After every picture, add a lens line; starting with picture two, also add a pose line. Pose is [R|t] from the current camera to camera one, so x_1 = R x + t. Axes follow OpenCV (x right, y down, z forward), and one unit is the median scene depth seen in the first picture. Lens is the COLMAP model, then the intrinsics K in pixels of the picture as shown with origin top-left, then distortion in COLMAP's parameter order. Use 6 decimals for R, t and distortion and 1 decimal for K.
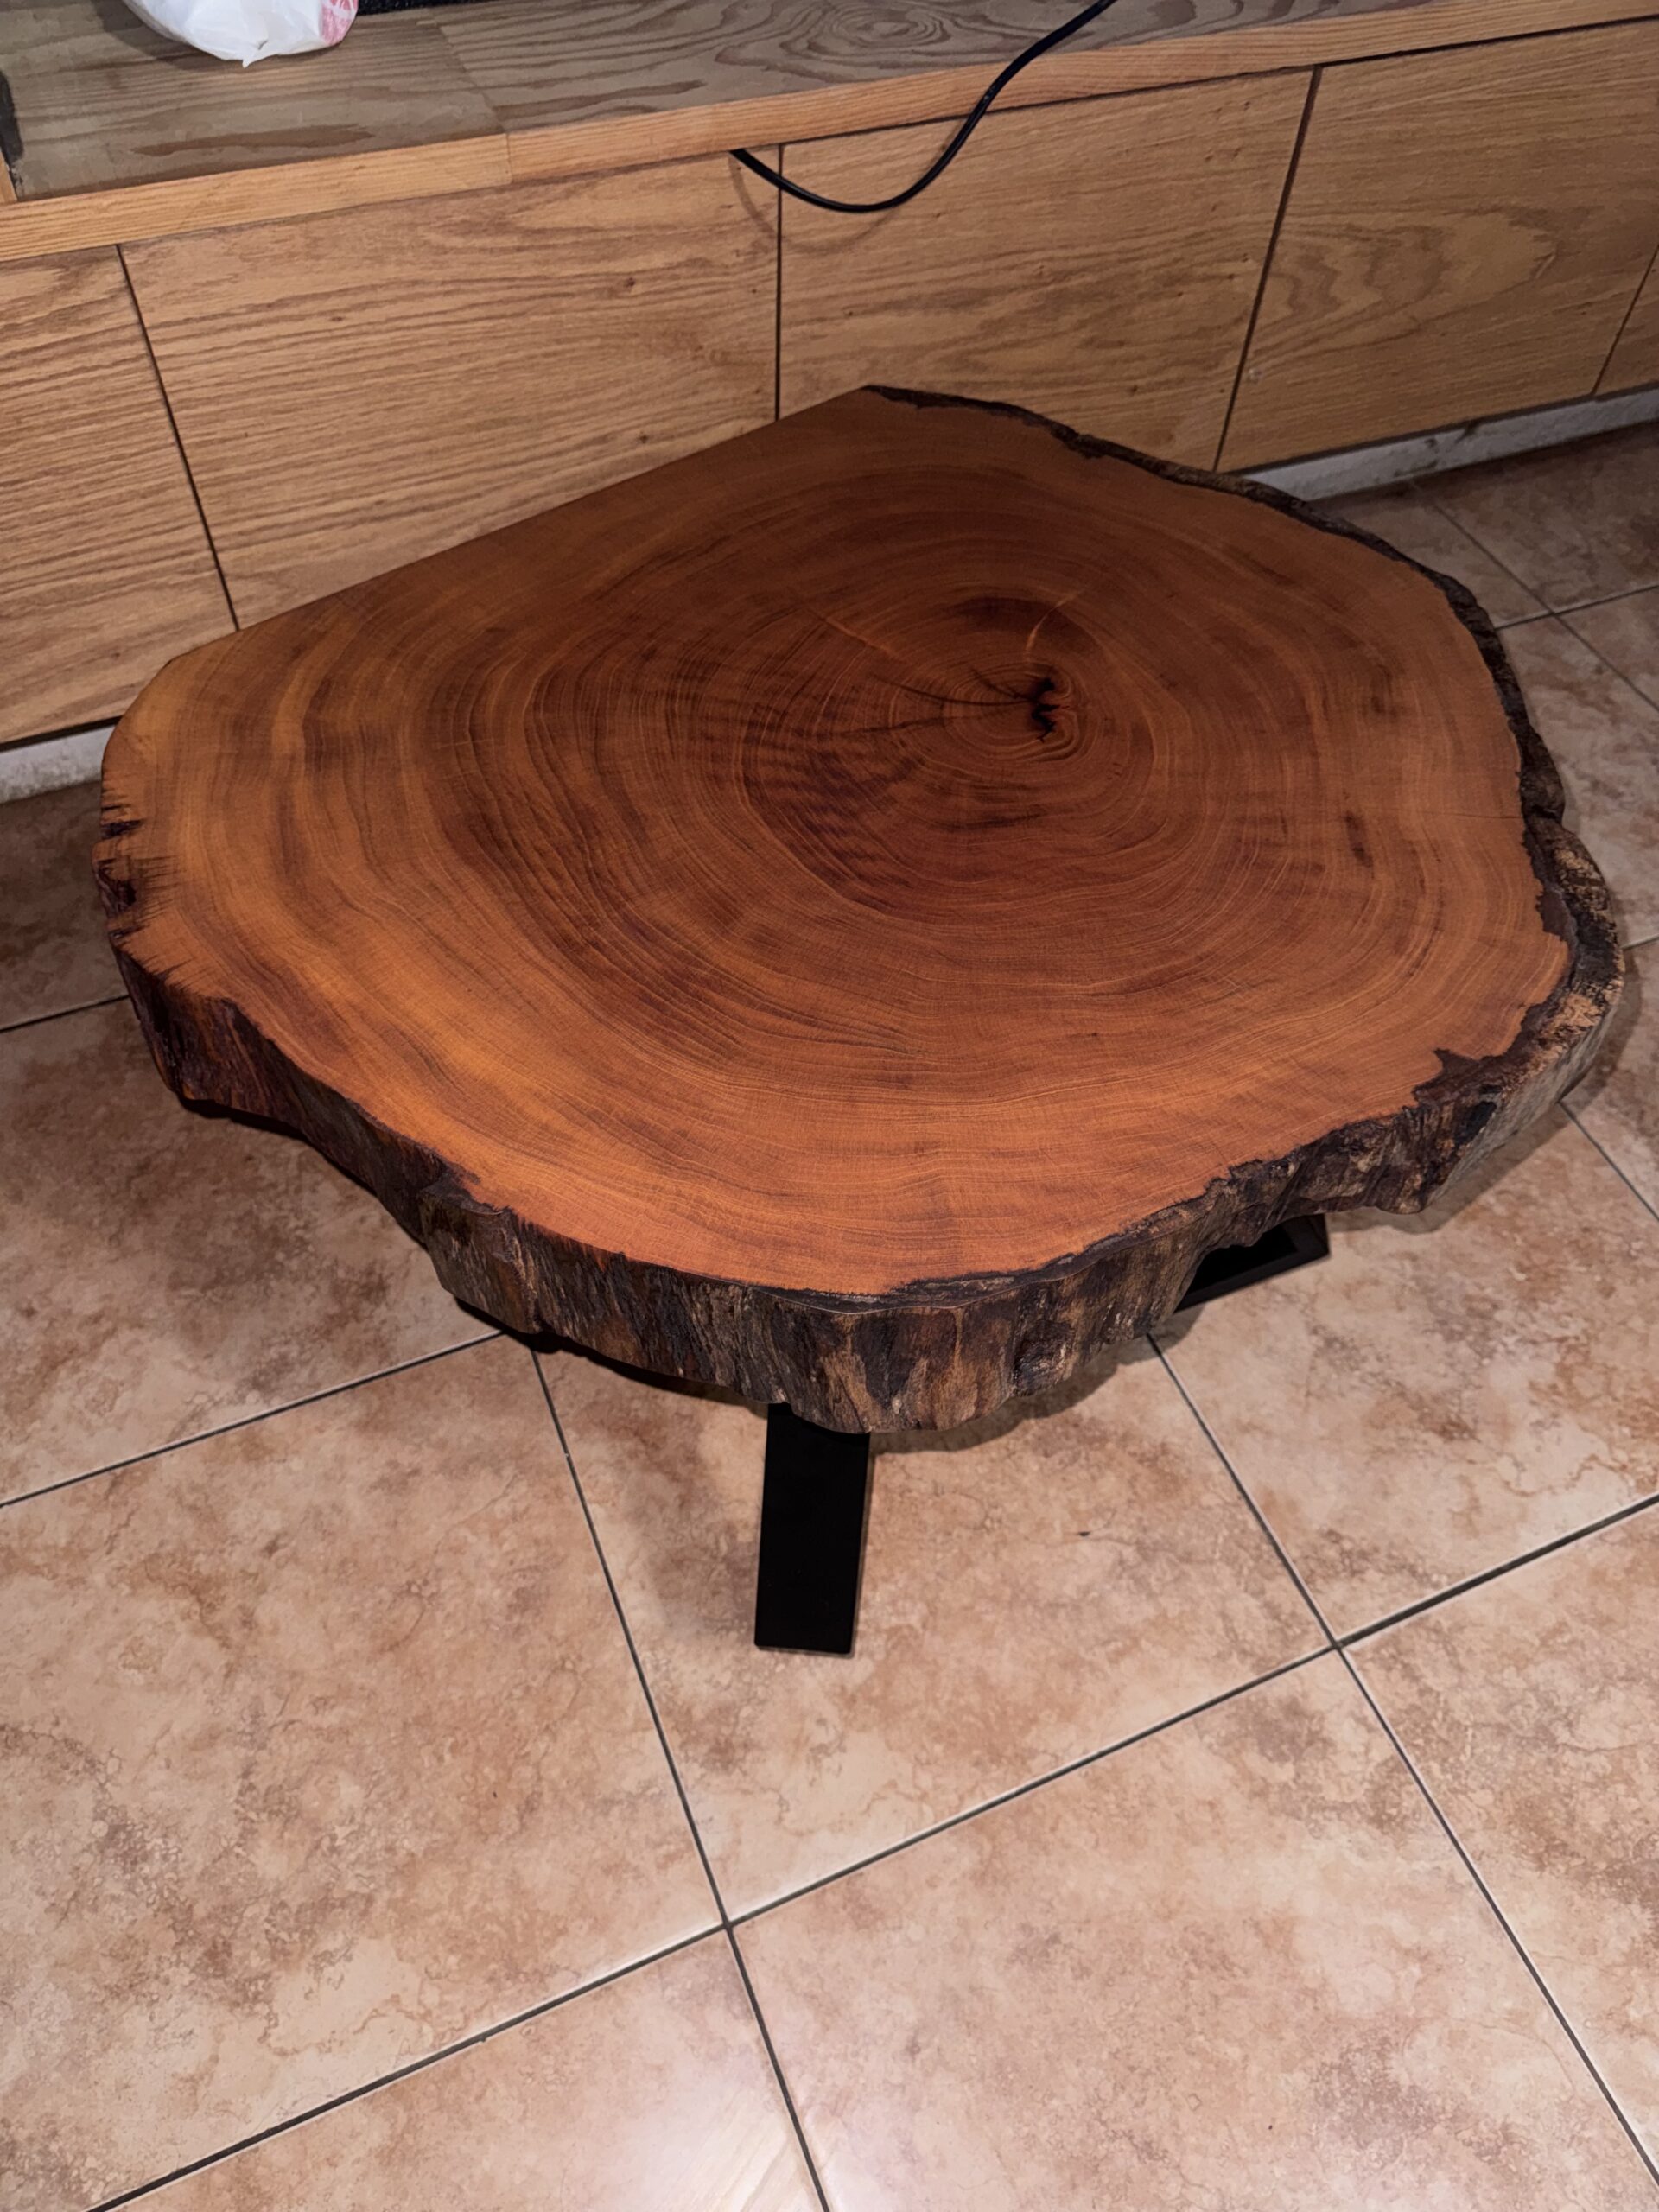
lens RADIAL K [[1551.2, 0, 829.5], [0, 1551.2, 1106.0], [0, 0, 1]] dist [0.072966, -0.142038]
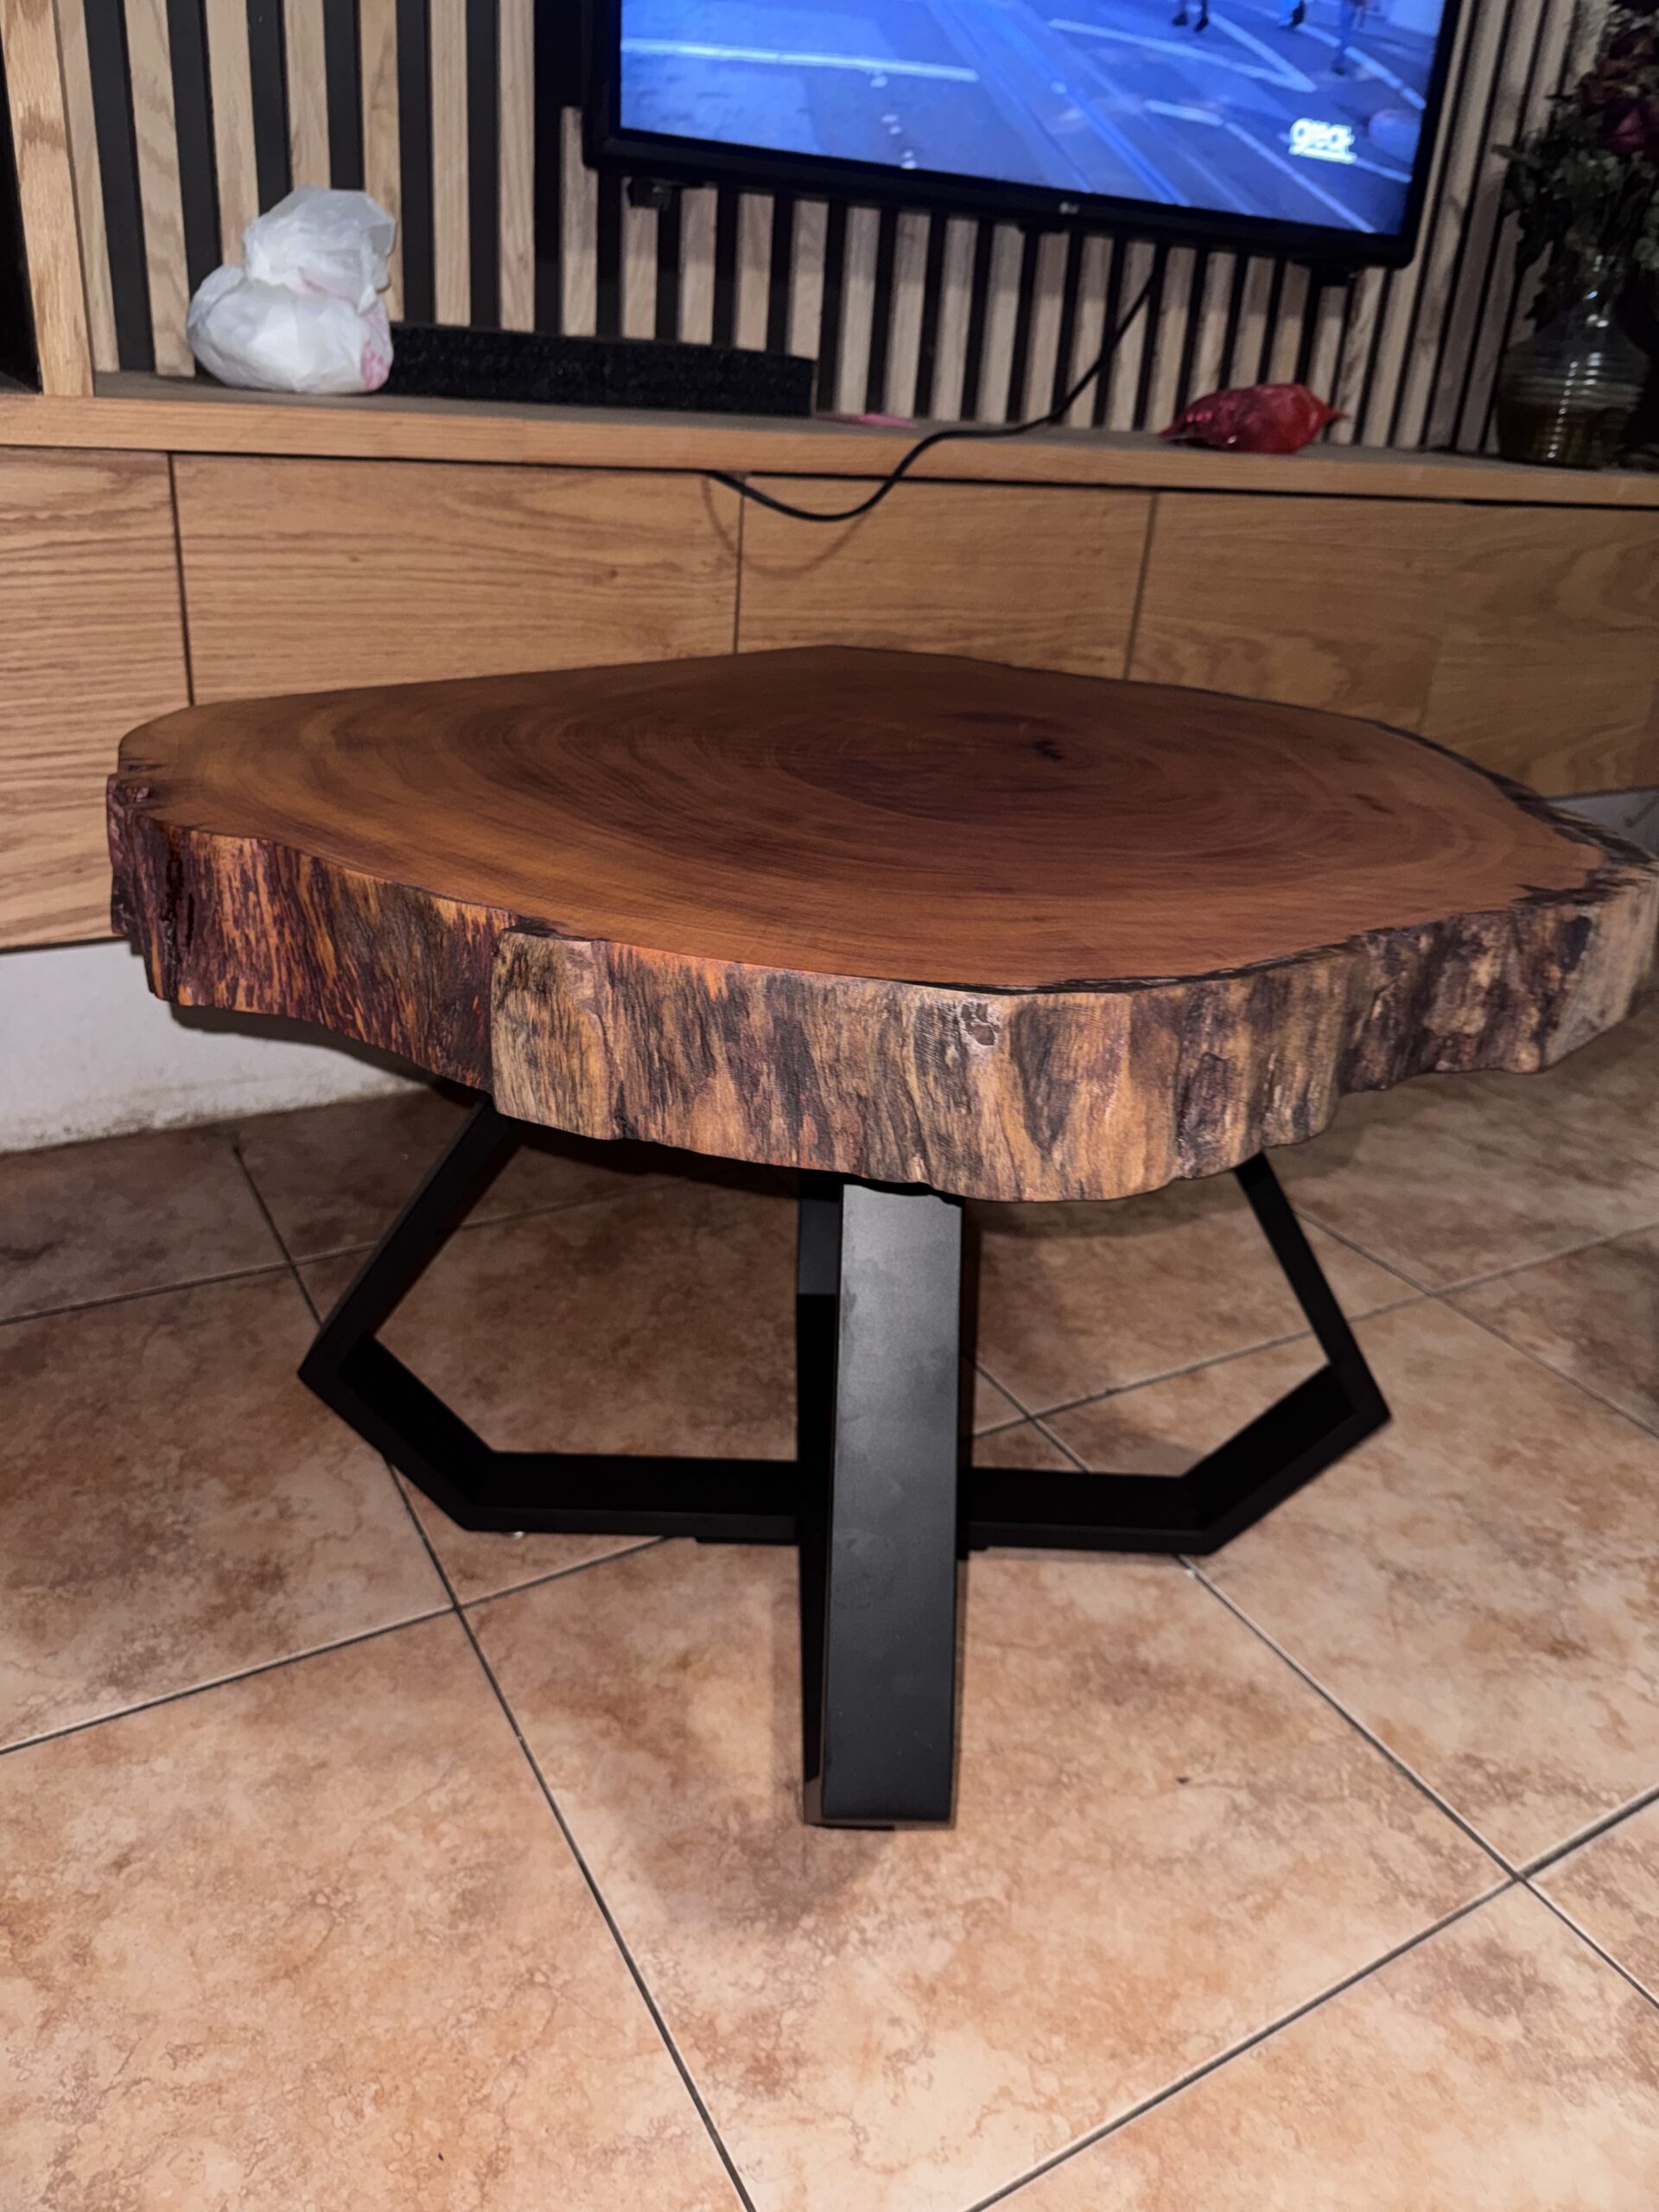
lens RADIAL K [[1593.1, 0, 829.5], [0, 1593.1, 1106.0], [0, 0, 1]] dist [-0.033010, 0.028330]
pose [[0.991539, -0.016707, 0.128733, -0.119735], [0.076177, 0.877862, -0.472816, 0.355688], [-0.105110, 0.478622, 0.871707, 0.153572]]
